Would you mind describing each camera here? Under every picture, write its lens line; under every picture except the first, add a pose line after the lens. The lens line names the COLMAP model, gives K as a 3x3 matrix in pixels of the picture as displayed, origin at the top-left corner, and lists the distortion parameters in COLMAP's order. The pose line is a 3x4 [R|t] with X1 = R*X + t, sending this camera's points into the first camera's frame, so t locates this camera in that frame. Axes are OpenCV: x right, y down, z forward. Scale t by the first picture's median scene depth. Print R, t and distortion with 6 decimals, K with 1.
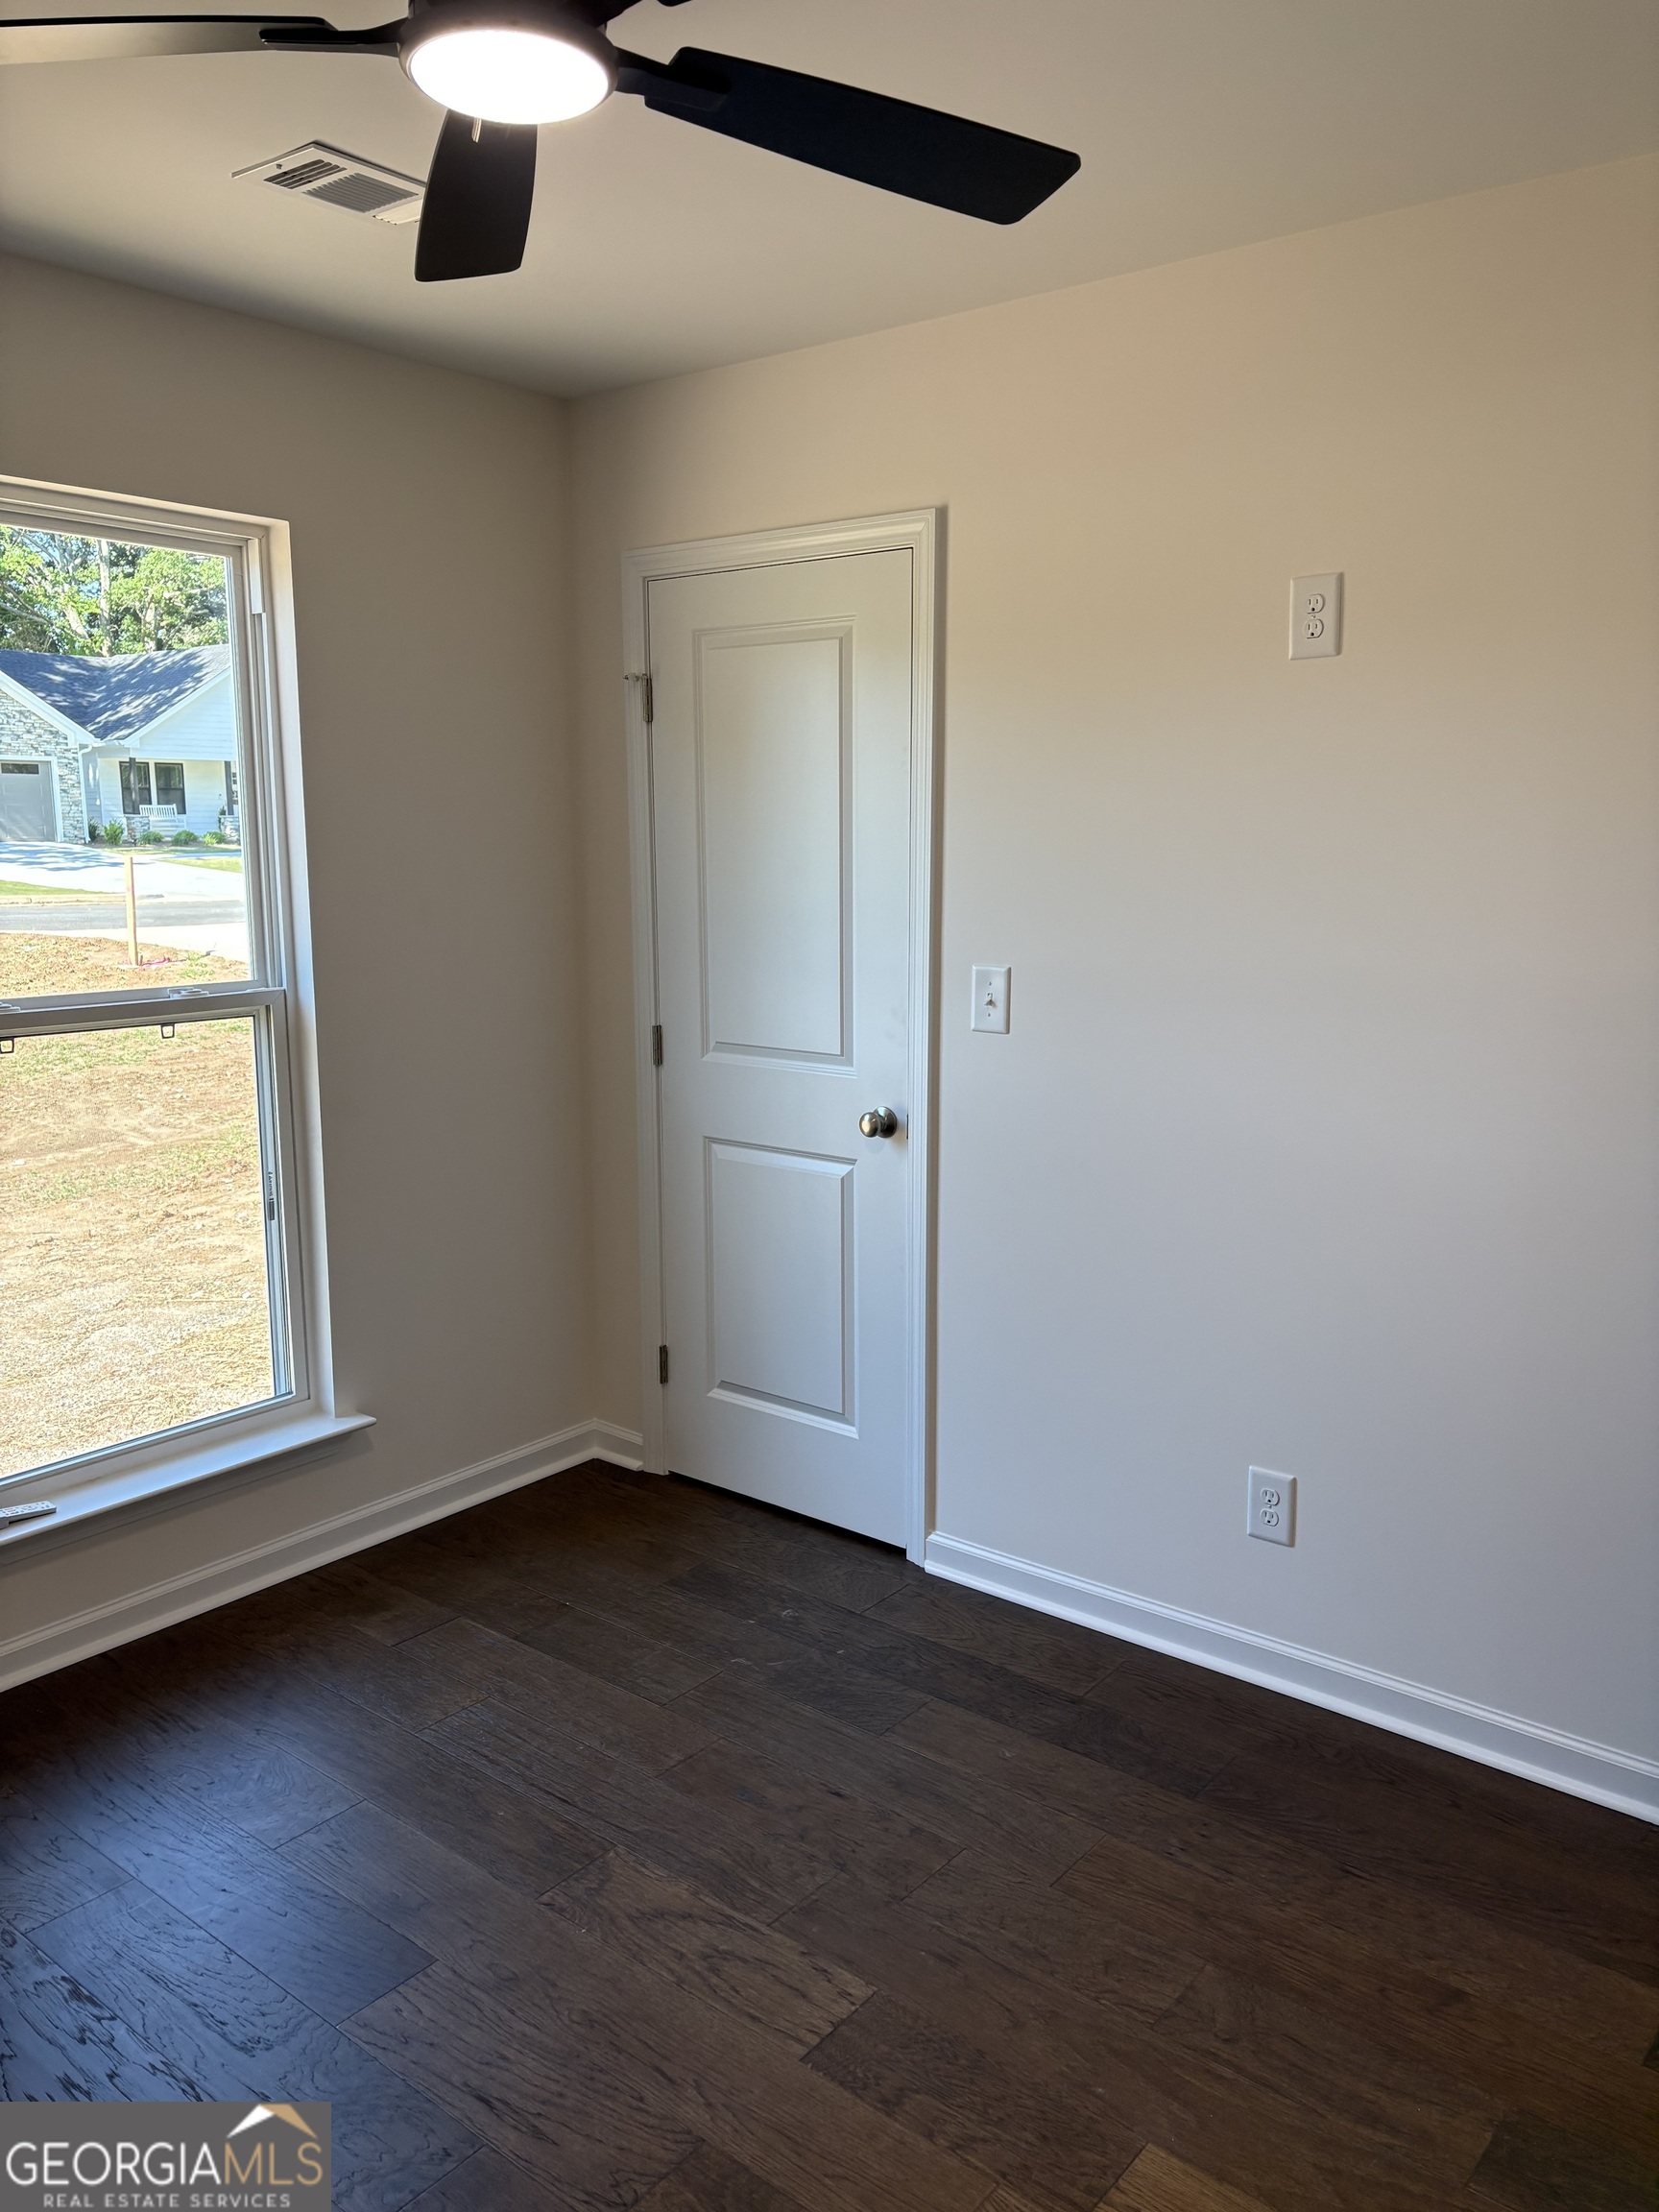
lens RADIAL K [[1662.1, 0, 839.7], [0, 1662.1, 1110.5], [0, 0, 1]] dist [0.047334, -0.039084]
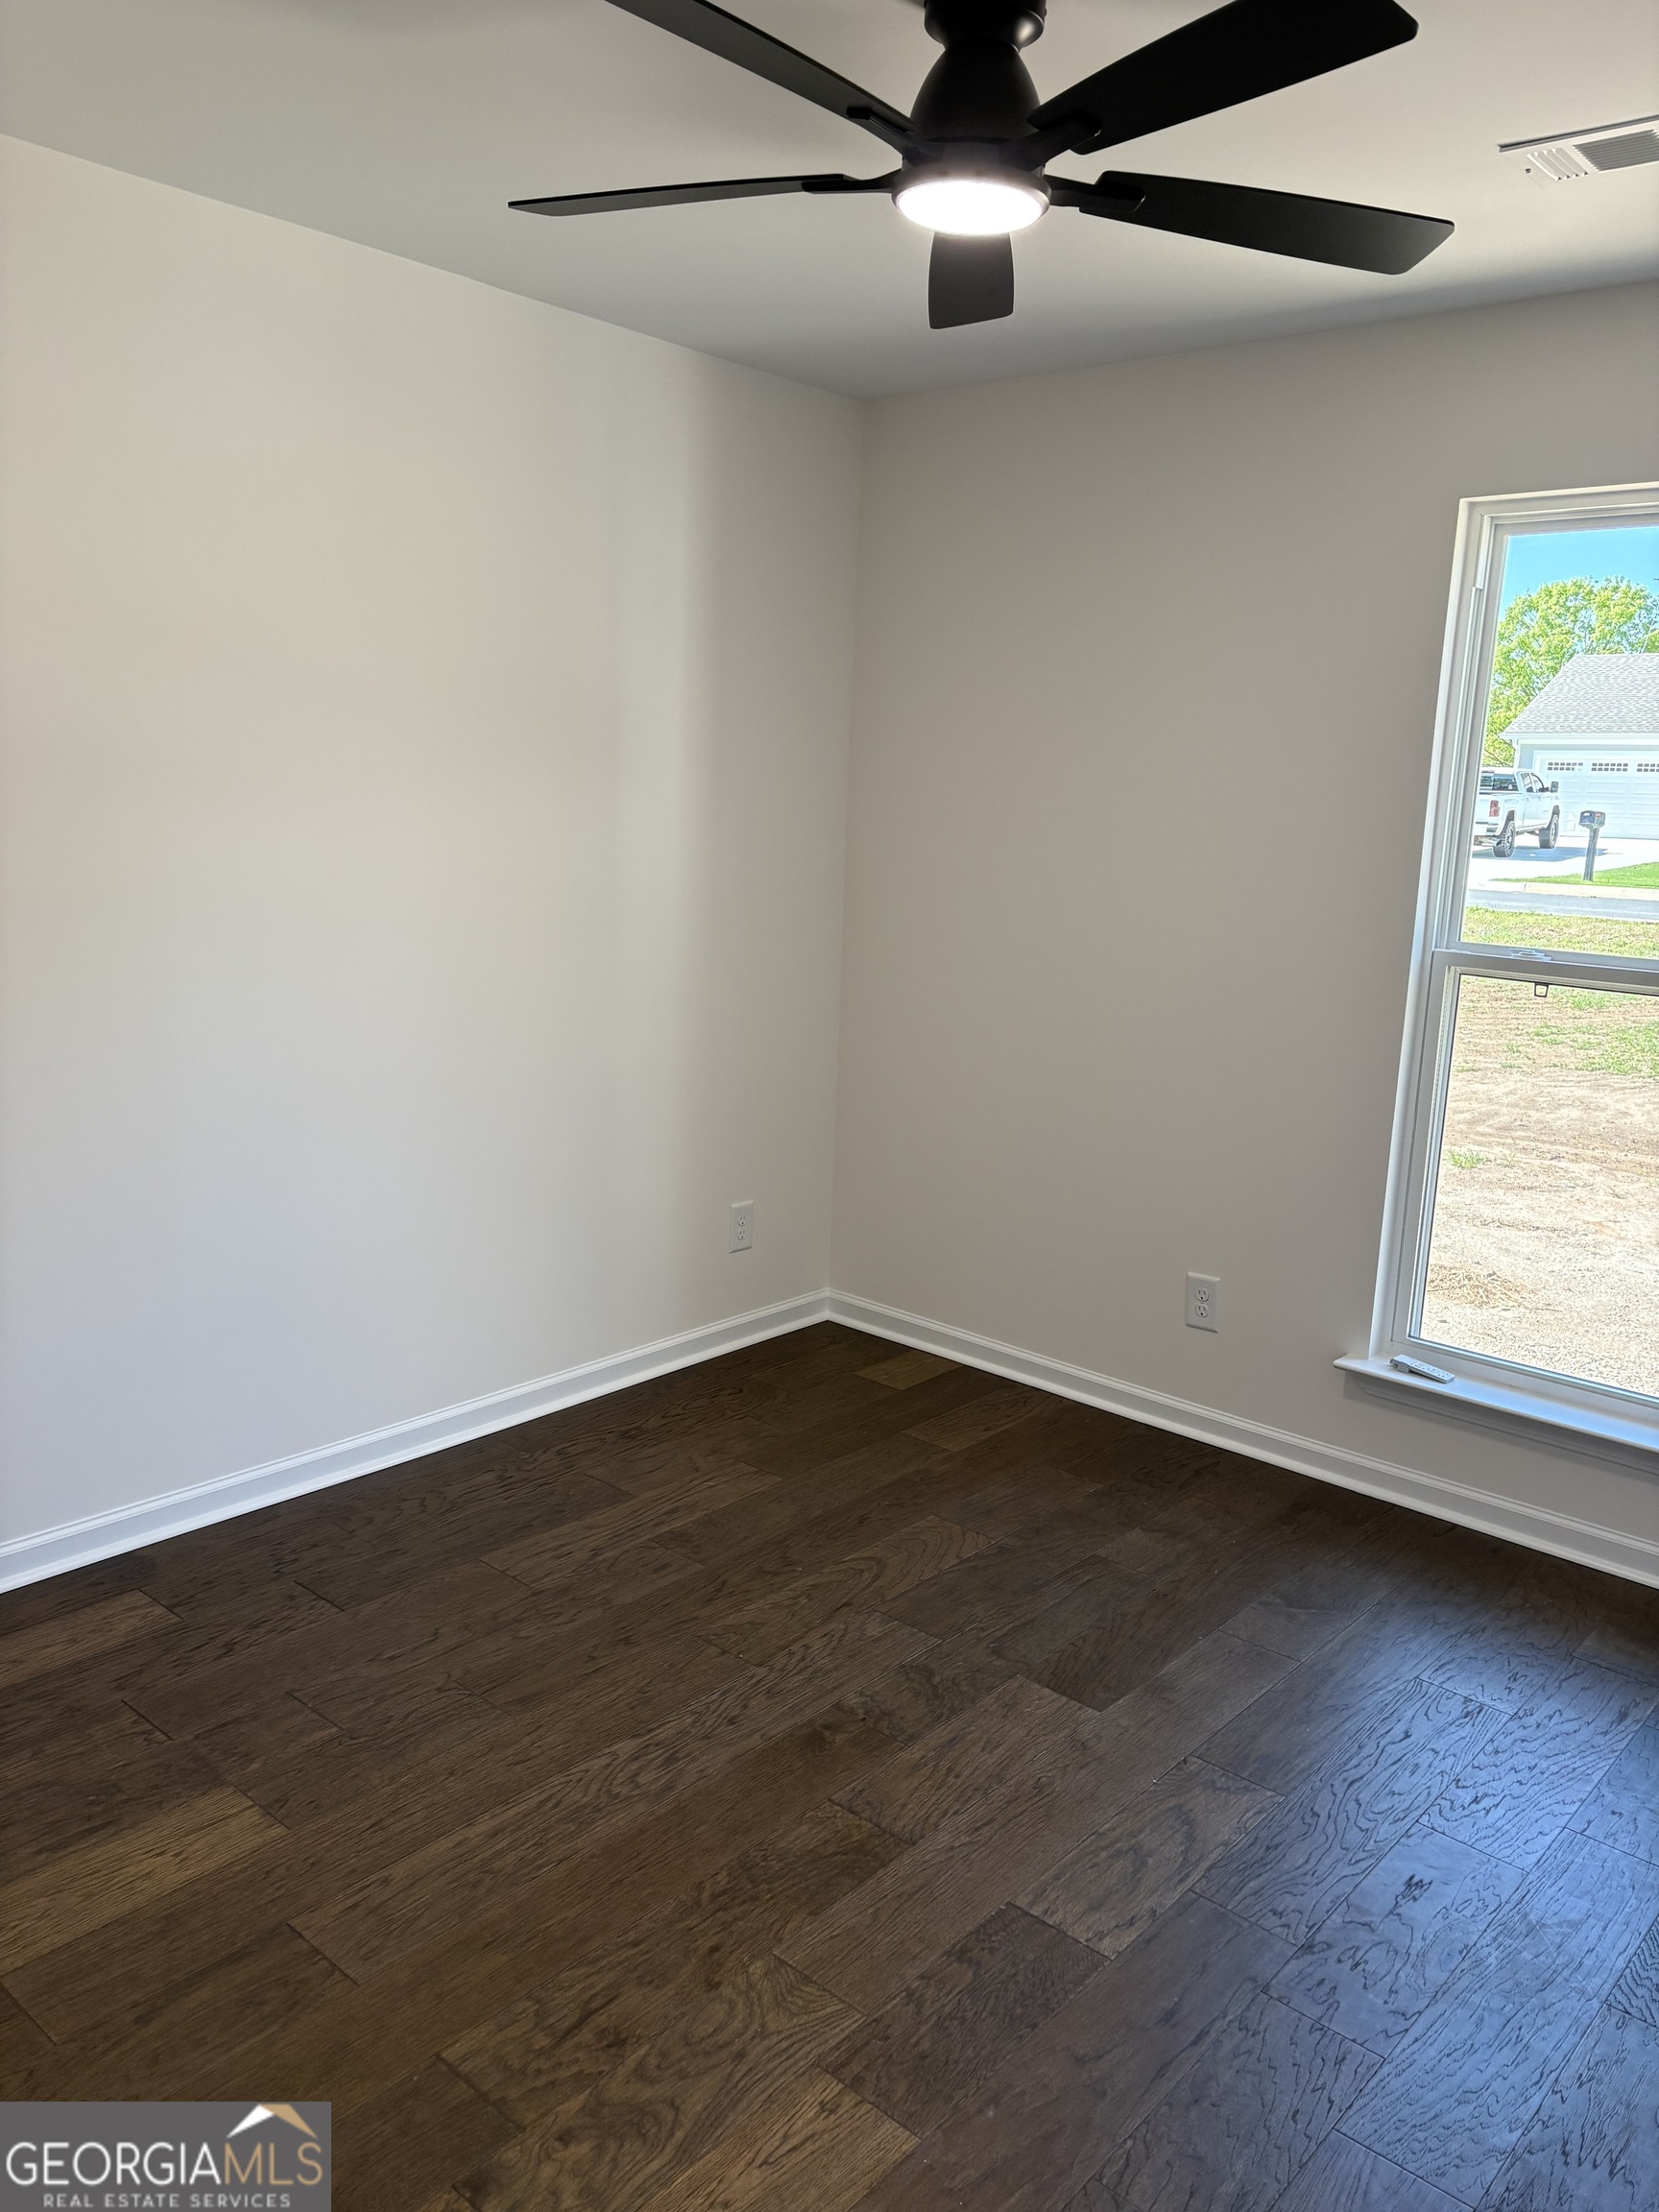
lens RADIAL K [[1662.1, 0, 839.7], [0, 1662.1, 1110.5], [0, 0, 1]] dist [0.047334, -0.039084]
pose [[-0.038434, 0.187674, -0.981479, 0.977972], [-0.206532, 0.959505, 0.191560, -0.121607], [0.977685, 0.210069, 0.001883, 0.794987]]
